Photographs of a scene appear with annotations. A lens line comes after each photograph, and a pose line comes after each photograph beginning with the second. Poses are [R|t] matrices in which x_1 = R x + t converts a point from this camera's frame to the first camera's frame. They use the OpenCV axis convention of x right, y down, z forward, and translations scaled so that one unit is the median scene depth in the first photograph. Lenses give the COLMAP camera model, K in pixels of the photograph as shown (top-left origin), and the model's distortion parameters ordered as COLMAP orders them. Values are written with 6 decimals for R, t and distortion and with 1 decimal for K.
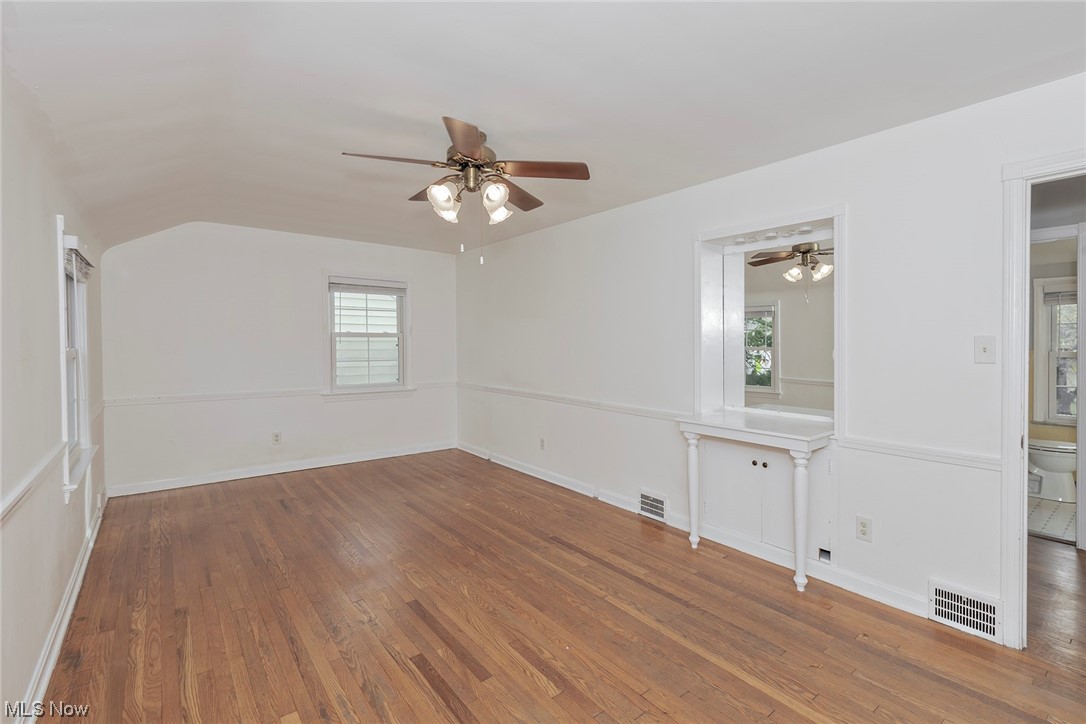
lens RADIAL K [[501.1, 0, 572.2], [0, 501.1, 354.8], [0, 0, 1]] dist [0.001890, 0.000294]
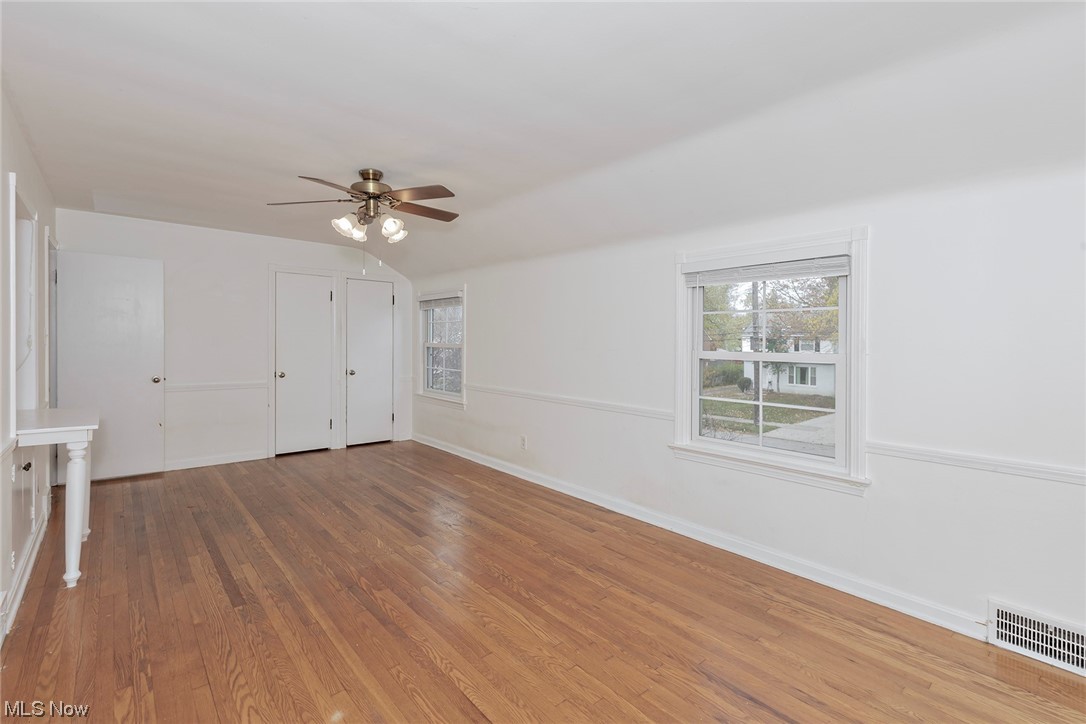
lens RADIAL K [[501.1, 0, 572.2], [0, 501.1, 354.8], [0, 0, 1]] dist [0.001890, 0.000294]
pose [[-0.996784, -0.016650, -0.078382, -0.518920], [-0.020576, 0.998559, 0.049558, -0.038399], [0.077444, 0.051011, -0.995691, 2.006382]]
